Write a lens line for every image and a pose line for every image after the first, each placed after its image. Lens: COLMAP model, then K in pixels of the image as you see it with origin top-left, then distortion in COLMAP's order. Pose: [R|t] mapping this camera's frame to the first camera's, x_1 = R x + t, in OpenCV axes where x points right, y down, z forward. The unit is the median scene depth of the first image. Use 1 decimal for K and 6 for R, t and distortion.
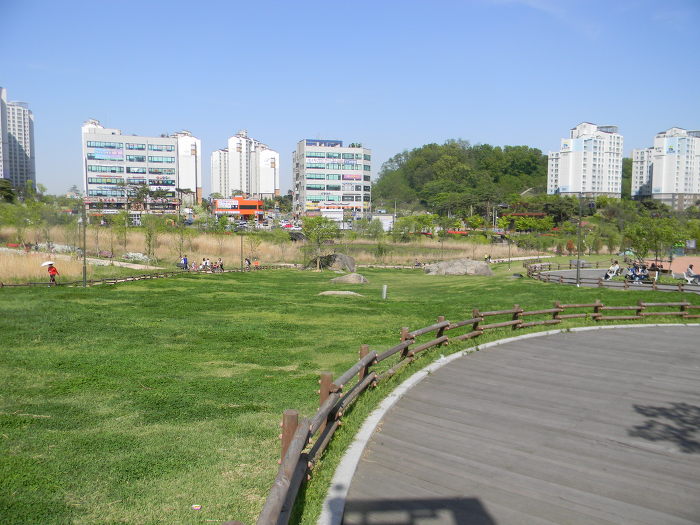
lens RADIAL K [[568.5, 0, 350.3], [0, 568.5, 262.5], [0, 0, 1]] dist [0.000359, -0.017507]
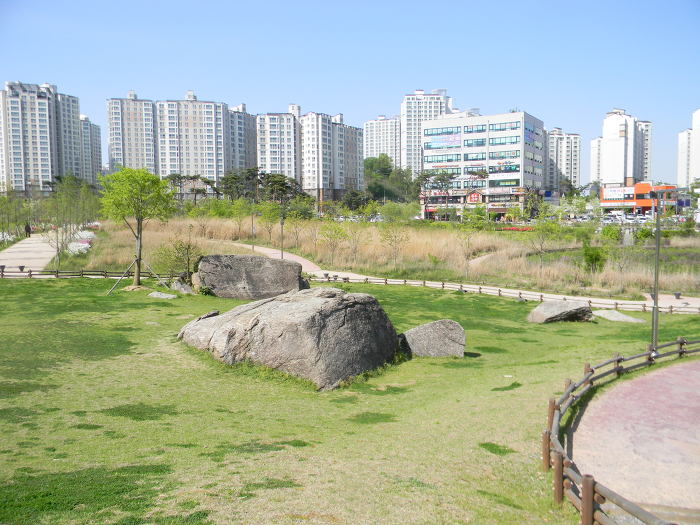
lens RADIAL K [[568.5, 0, 349.4], [0, 568.5, 263.0], [0, 0, 1]] dist [0.000359, -0.017507]
pose [[0.653823, 0.041105, -0.755530, 0.148880], [-0.044931, 0.998870, 0.015461, -0.008438], [0.755312, 0.023838, 0.654932, 0.306384]]
